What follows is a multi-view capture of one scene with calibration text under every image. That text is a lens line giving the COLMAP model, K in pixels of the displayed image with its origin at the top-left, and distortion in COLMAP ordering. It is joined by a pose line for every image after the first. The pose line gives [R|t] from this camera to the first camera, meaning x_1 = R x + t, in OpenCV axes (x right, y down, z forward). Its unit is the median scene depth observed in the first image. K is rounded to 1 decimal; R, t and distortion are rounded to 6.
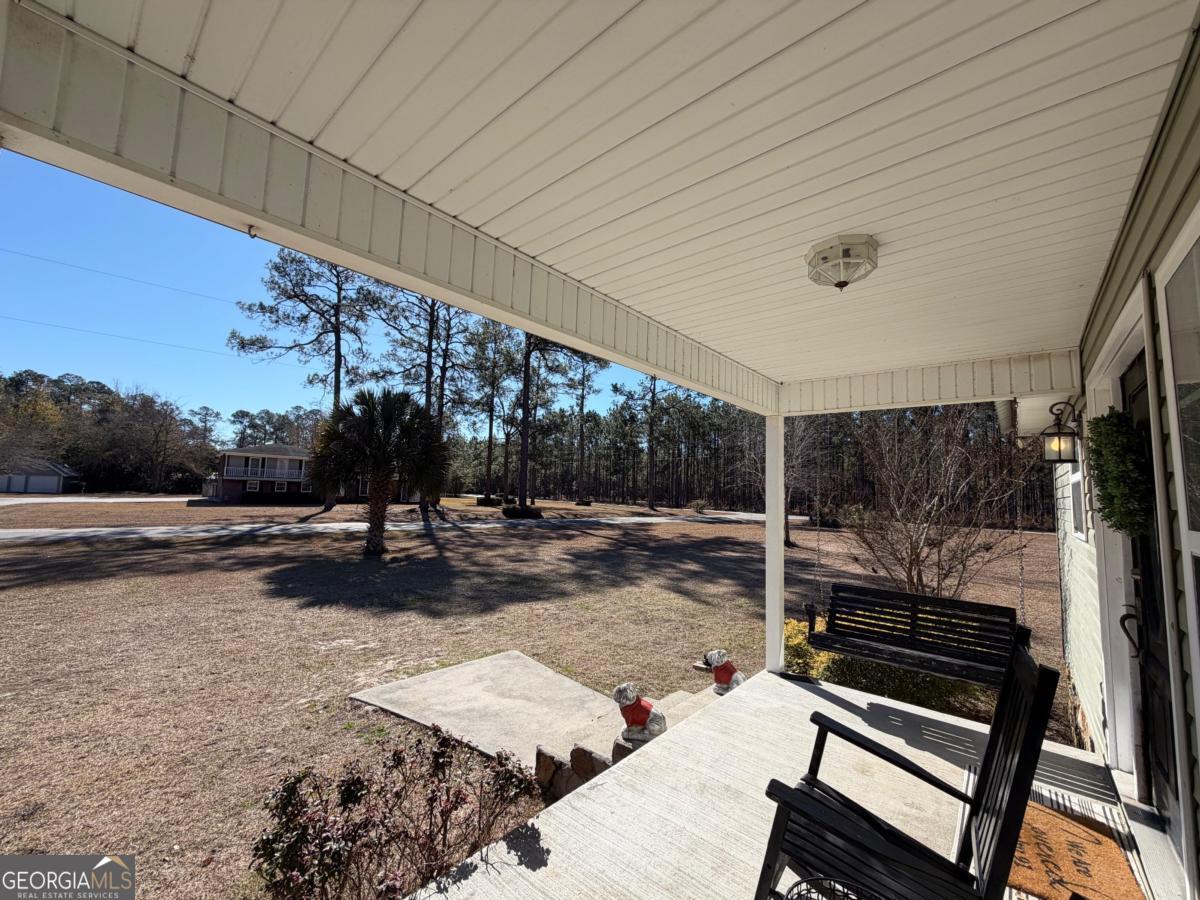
lens RADIAL K [[477.2, 0, 595.5], [0, 477.2, 448.7], [0, 0, 1]] dist [0.000287, -0.000099]
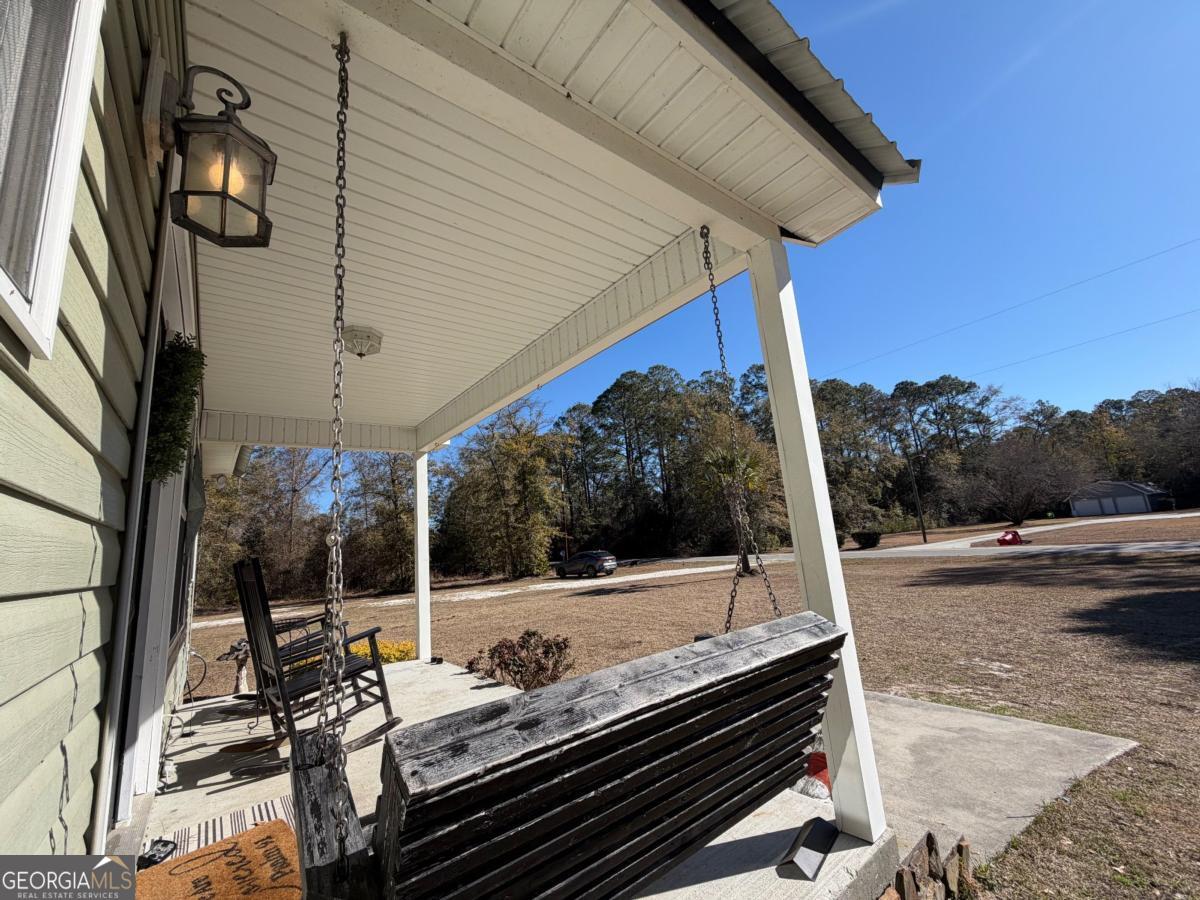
lens RADIAL K [[477.2, 0, 595.5], [0, 477.2, 448.7], [0, 0, 1]] dist [0.000287, -0.000099]
pose [[-0.185254, -0.209018, -0.960204, 0.566937], [0.166024, 0.956414, -0.240224, 0.144961], [0.968564, -0.203919, -0.142478, 0.594003]]
